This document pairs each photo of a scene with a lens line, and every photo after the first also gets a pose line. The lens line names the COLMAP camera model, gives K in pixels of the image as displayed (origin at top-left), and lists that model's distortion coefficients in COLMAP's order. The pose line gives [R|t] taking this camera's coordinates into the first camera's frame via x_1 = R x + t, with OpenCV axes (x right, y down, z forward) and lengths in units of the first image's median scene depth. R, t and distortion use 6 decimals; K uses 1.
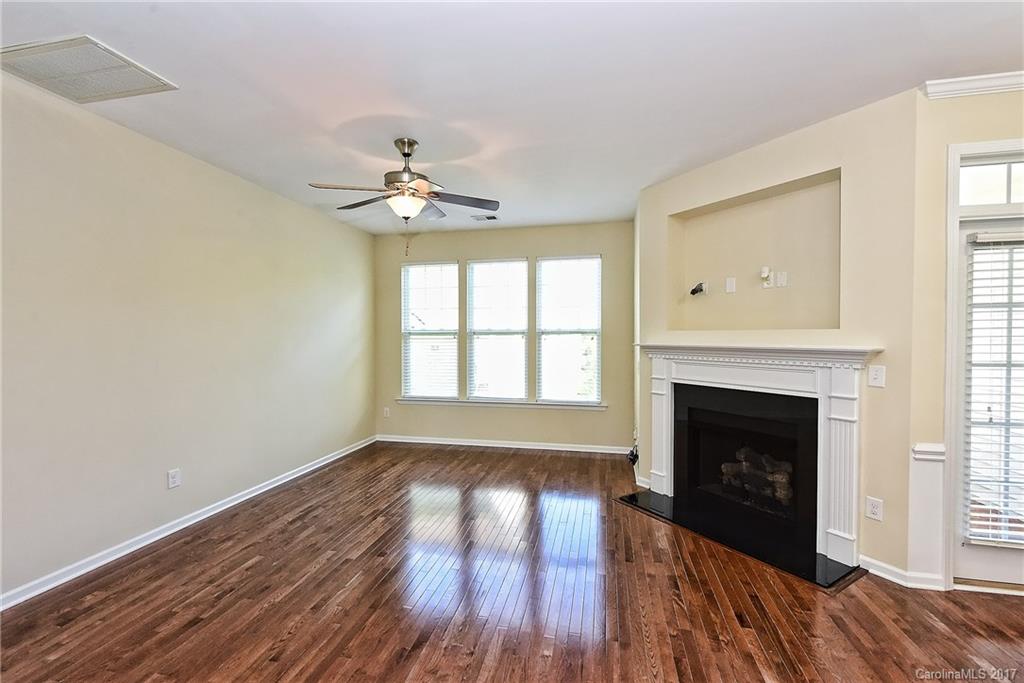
lens RADIAL K [[436.0, 0, 511.2], [0, 436.0, 335.5], [0, 0, 1]] dist [0.015104, 0.000029]
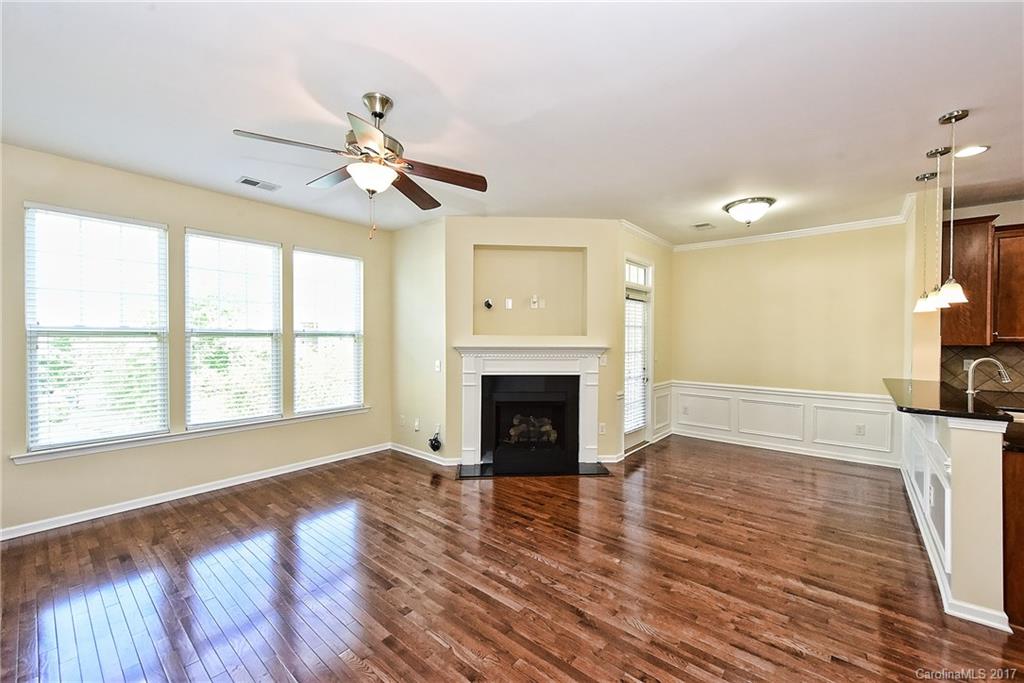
lens RADIAL K [[407.7, 0, 519.3], [0, 407.7, 339.1], [0, 0, 1]] dist [0.002593, -0.000043]
pose [[0.453898, -0.000441, 0.891054, -0.555441], [-0.006331, 0.999973, 0.003720, -0.004144], [-0.891031, -0.007330, 0.453883, 0.302482]]
